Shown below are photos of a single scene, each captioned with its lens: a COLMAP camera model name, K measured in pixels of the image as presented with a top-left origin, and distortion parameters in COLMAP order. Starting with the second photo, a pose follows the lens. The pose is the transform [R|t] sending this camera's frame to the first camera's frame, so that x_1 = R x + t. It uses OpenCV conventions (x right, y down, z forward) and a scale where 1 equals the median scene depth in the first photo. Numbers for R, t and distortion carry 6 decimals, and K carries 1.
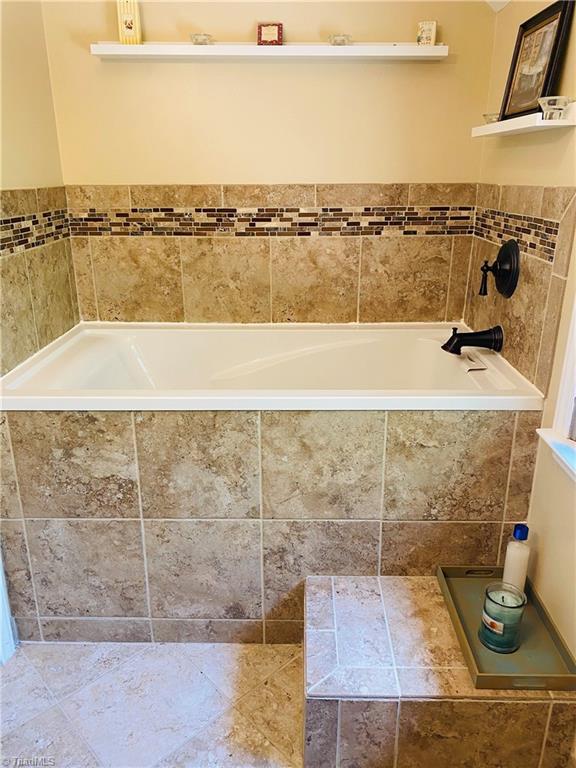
lens RADIAL K [[595.8, 0, 288.0], [0, 595.8, 384.0], [0, 0, 1]] dist [0.041134, -0.044056]
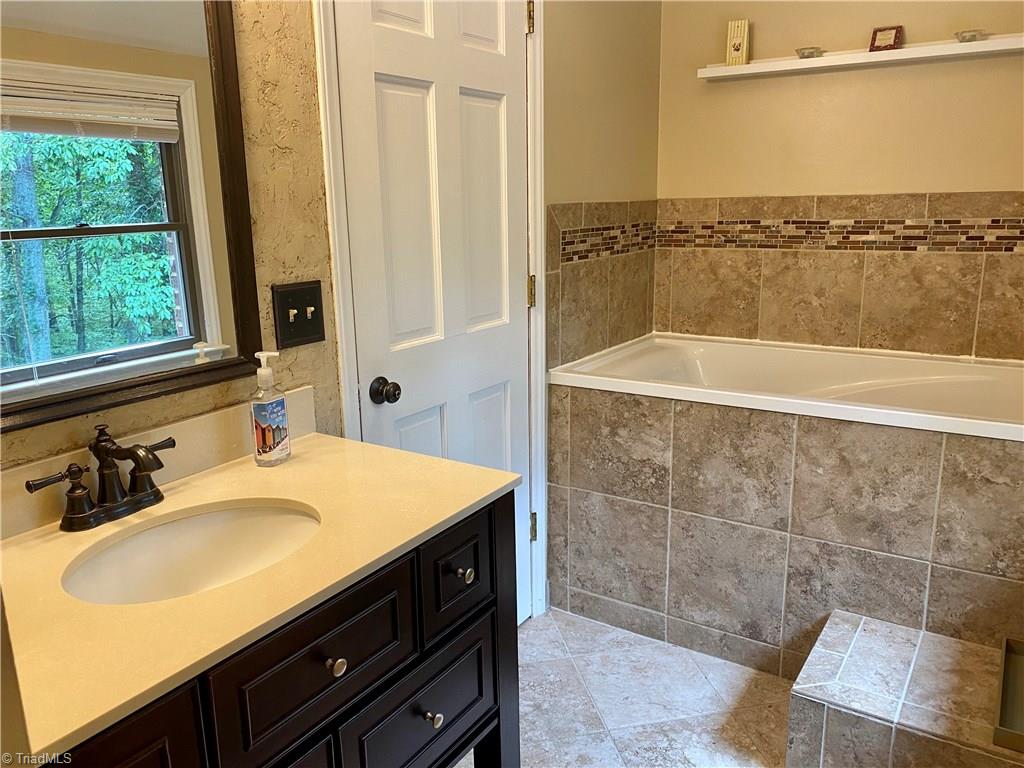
lens RADIAL K [[794.4, 0, 512.0], [0, 794.4, 384.0], [0, 0, 1]] dist [0.041134, -0.044056]
pose [[0.847566, 0.108440, -0.519493, 0.210781], [-0.161714, 0.985120, -0.058205, 0.133839], [0.505451, 0.133342, 0.852490, -0.332995]]
